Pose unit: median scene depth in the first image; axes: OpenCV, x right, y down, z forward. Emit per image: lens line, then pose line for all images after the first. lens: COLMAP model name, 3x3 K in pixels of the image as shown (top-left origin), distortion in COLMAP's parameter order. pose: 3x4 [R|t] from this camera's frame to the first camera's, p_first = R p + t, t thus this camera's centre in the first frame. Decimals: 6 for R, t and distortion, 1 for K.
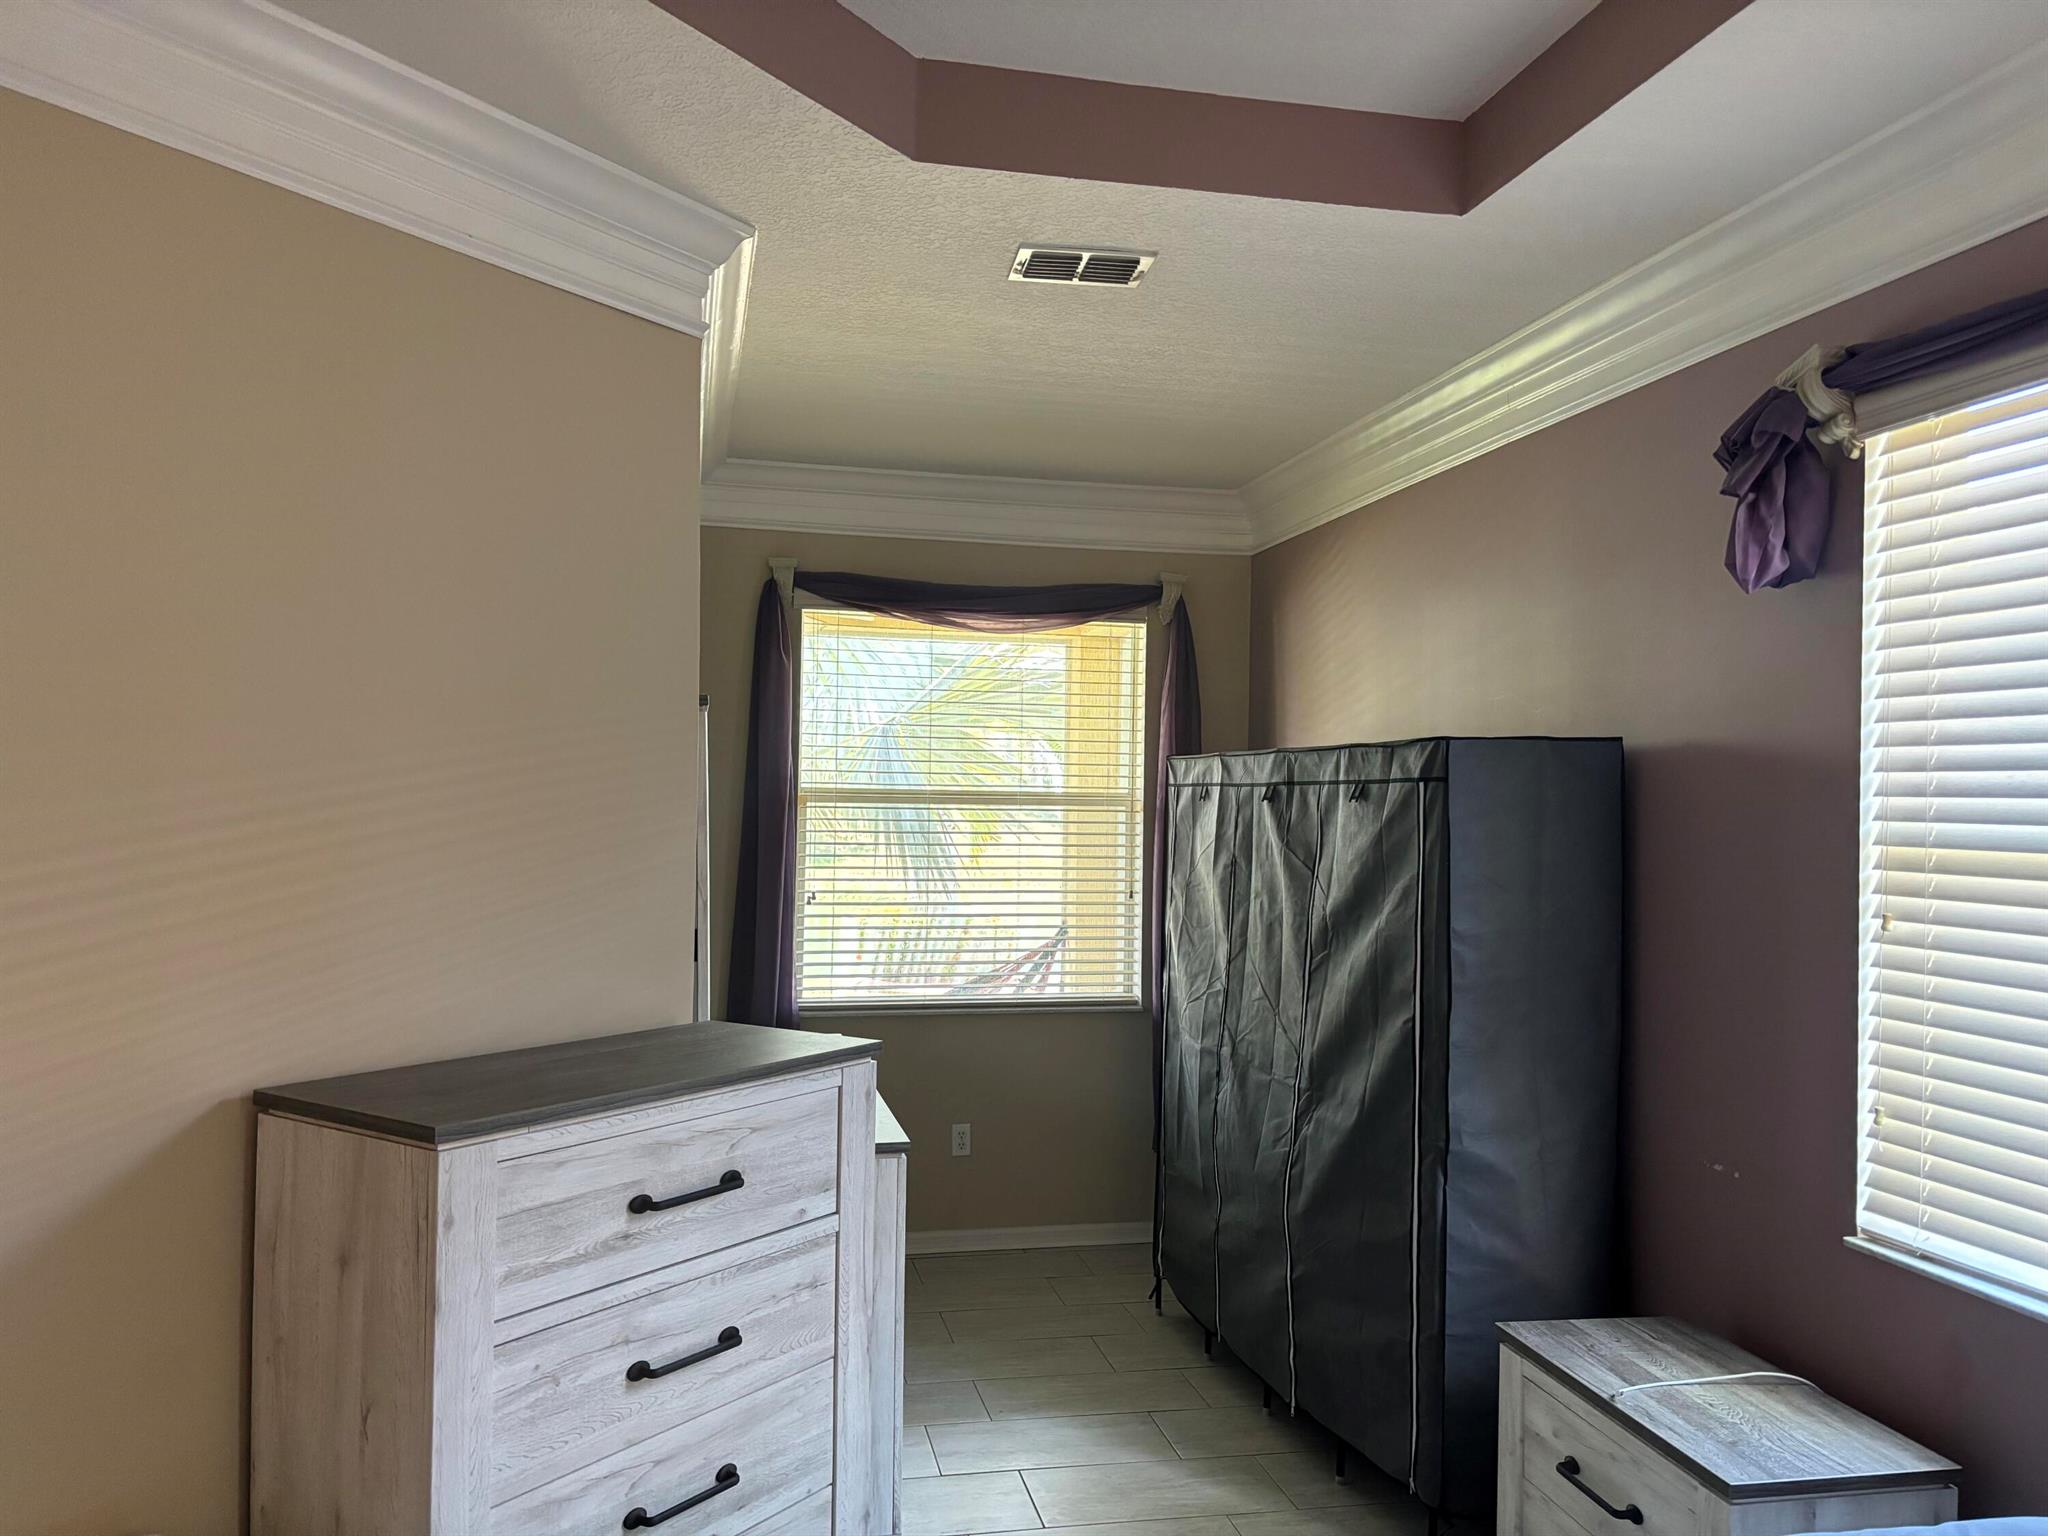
lens RADIAL K [[1550.9, 0, 1023.3], [0, 1550.9, 781.2], [0, 0, 1]] dist [-0.001241, 0.000145]
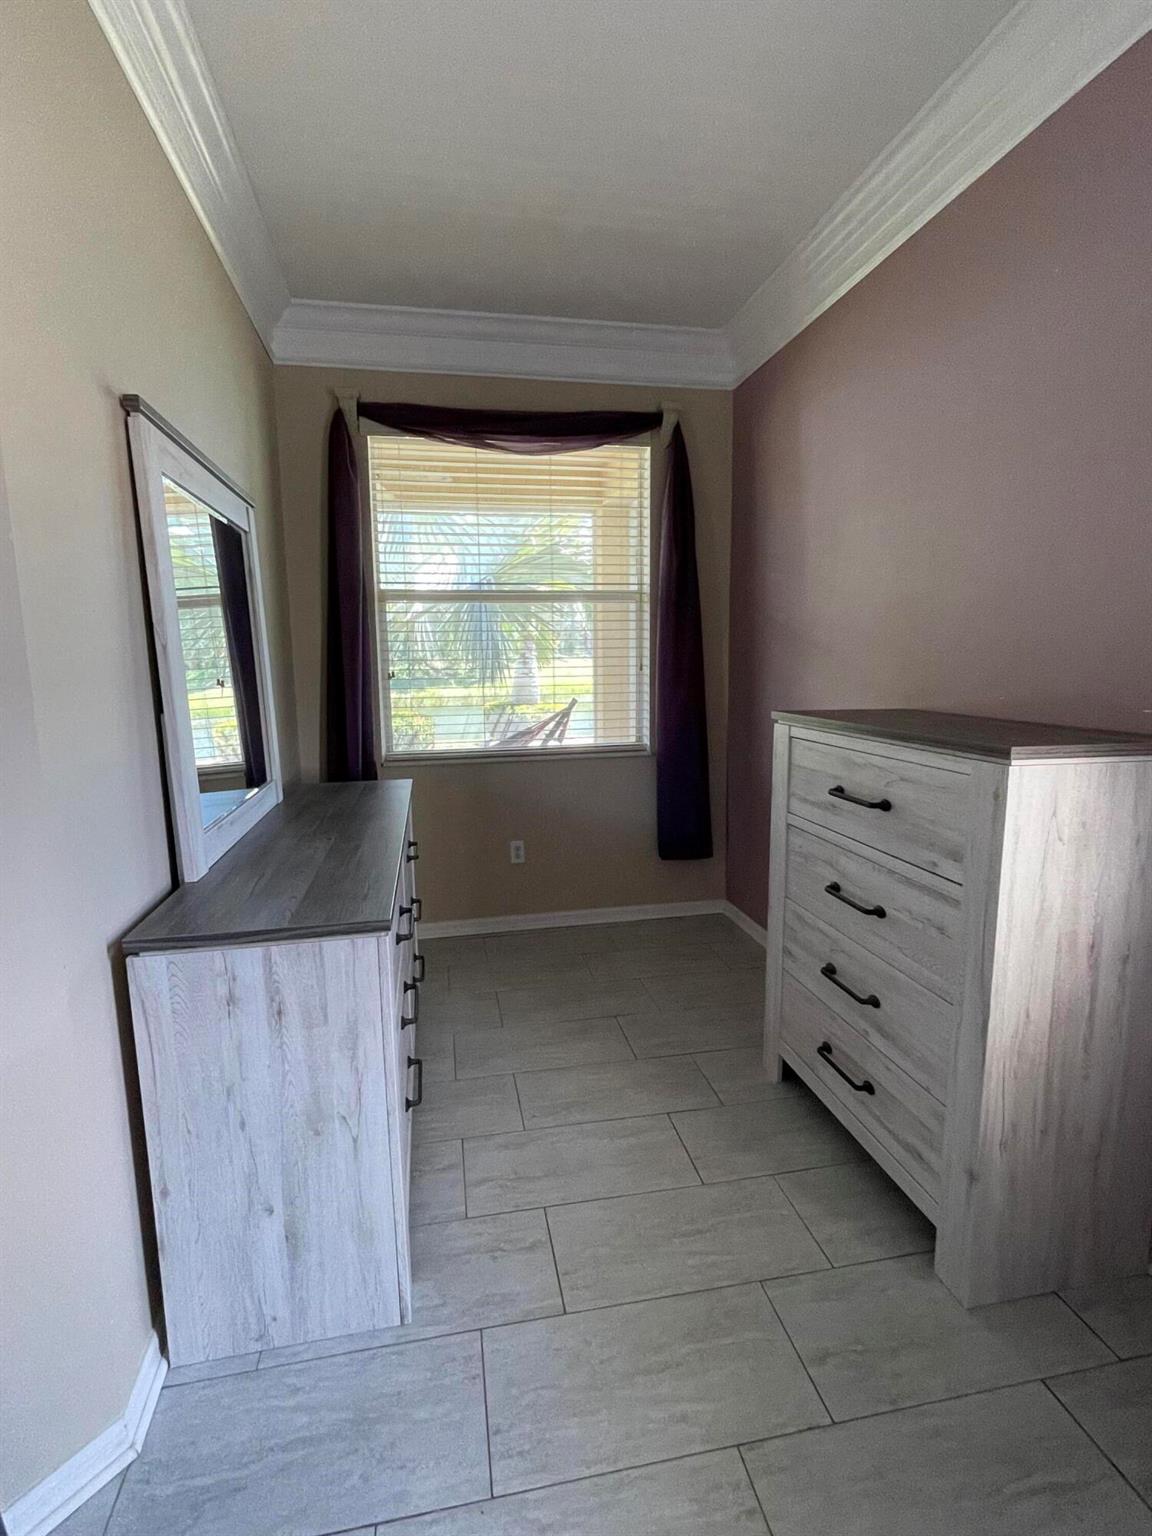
lens RADIAL K [[734.4, 0, 575.3], [0, 734.4, 766.8], [0, 0, 1]] dist [-0.006198, 0.004753]
pose [[0.999493, -0.023549, -0.021424, 0.026018], [0.026977, 0.983803, 0.177209, 0.045204], [0.016904, -0.177697, 0.983940, 0.379002]]
